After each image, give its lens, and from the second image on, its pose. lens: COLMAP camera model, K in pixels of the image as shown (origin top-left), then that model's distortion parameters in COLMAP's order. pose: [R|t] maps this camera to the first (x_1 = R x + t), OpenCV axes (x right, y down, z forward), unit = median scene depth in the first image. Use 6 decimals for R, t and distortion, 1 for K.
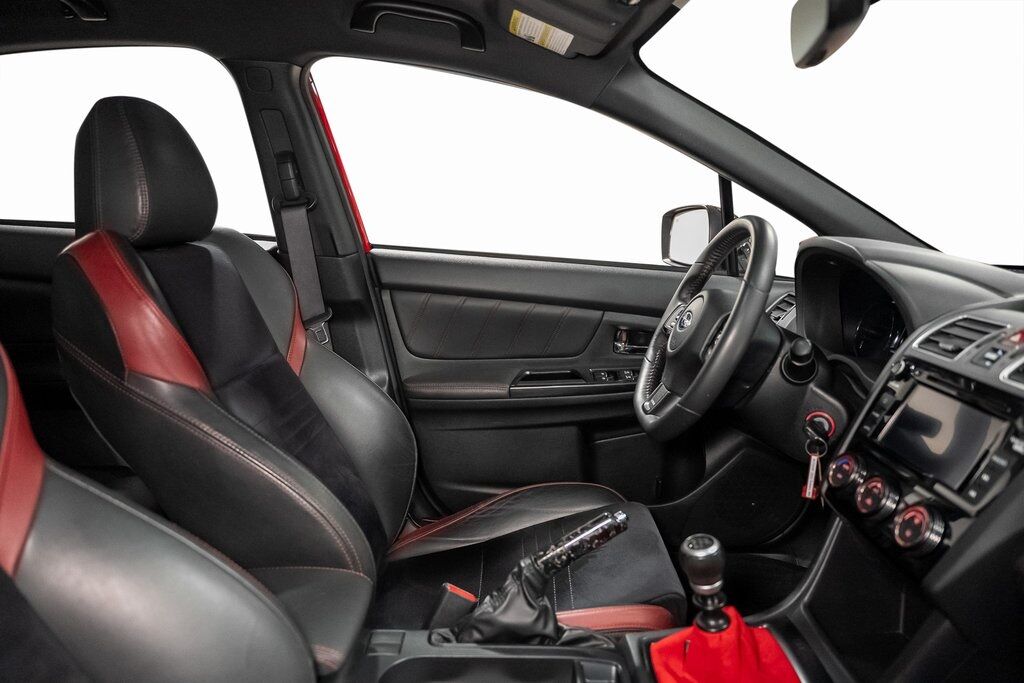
lens RADIAL K [[697.4, 0, 512.0], [0, 697.4, 341.5], [0, 0, 1]] dist [0.004835, -0.001570]
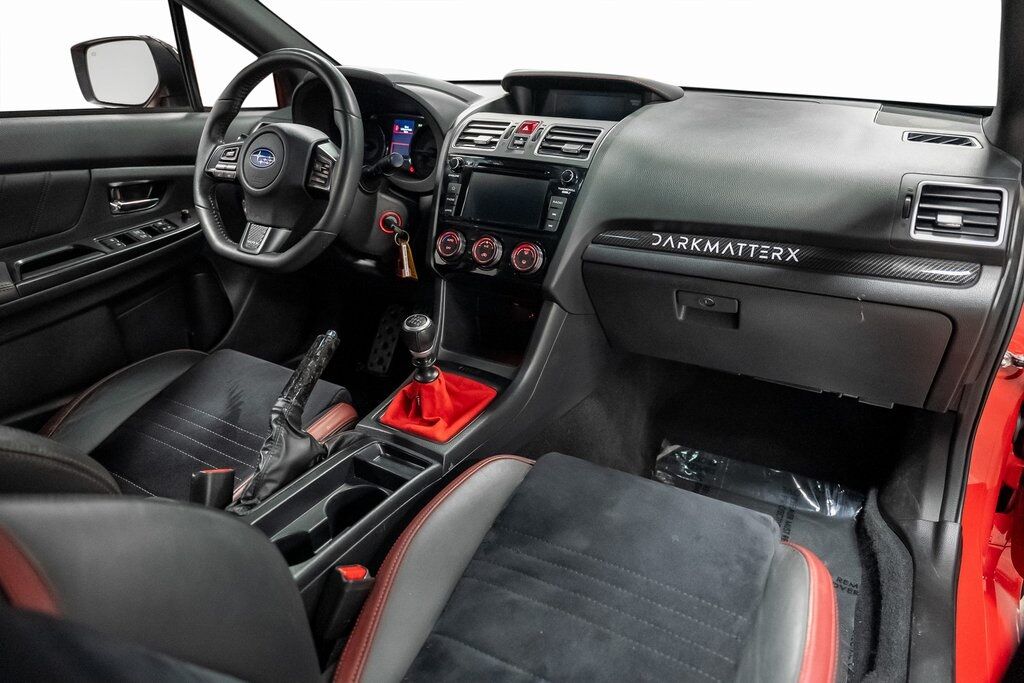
lens RADIAL K [[697.4, 0, 512.0], [0, 697.4, 341.5], [0, 0, 1]] dist [0.004835, -0.001570]
pose [[0.503469, -0.358855, 0.785966, -0.385528], [0.166842, 0.932927, 0.319079, -0.034417], [-0.847751, -0.029515, 0.529572, 0.093037]]
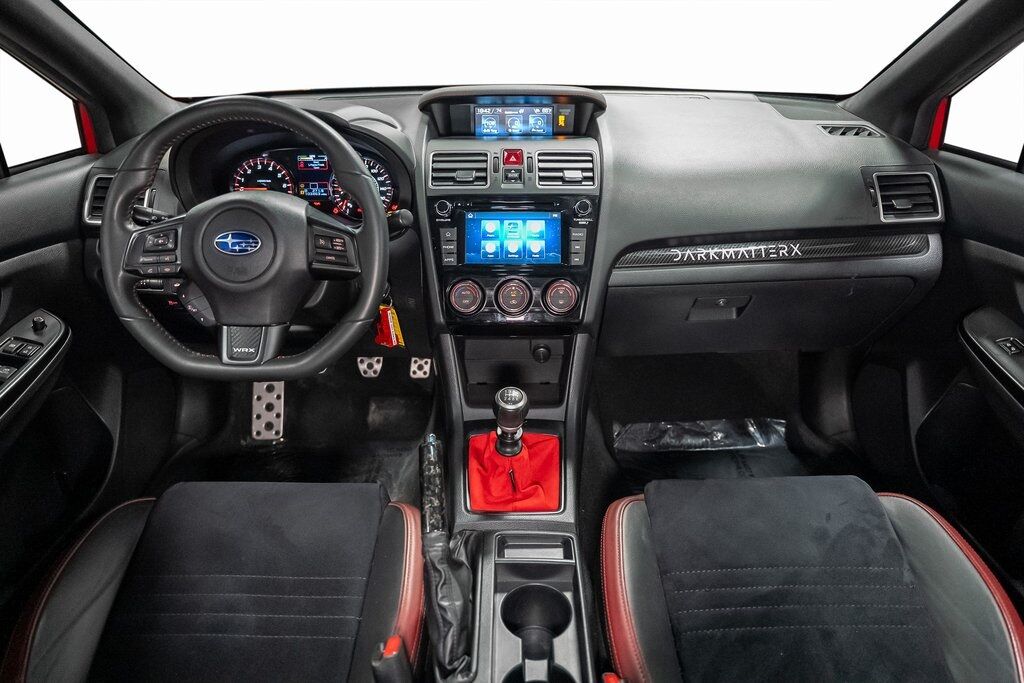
lens RADIAL K [[697.4, 0, 512.0], [0, 697.4, 341.5], [0, 0, 1]] dist [0.004835, -0.001570]
pose [[-0.005172, -0.480308, 0.877085, -0.413976], [0.193931, 0.859963, 0.472075, -0.195280], [-0.981002, 0.172535, 0.088699, 0.492559]]
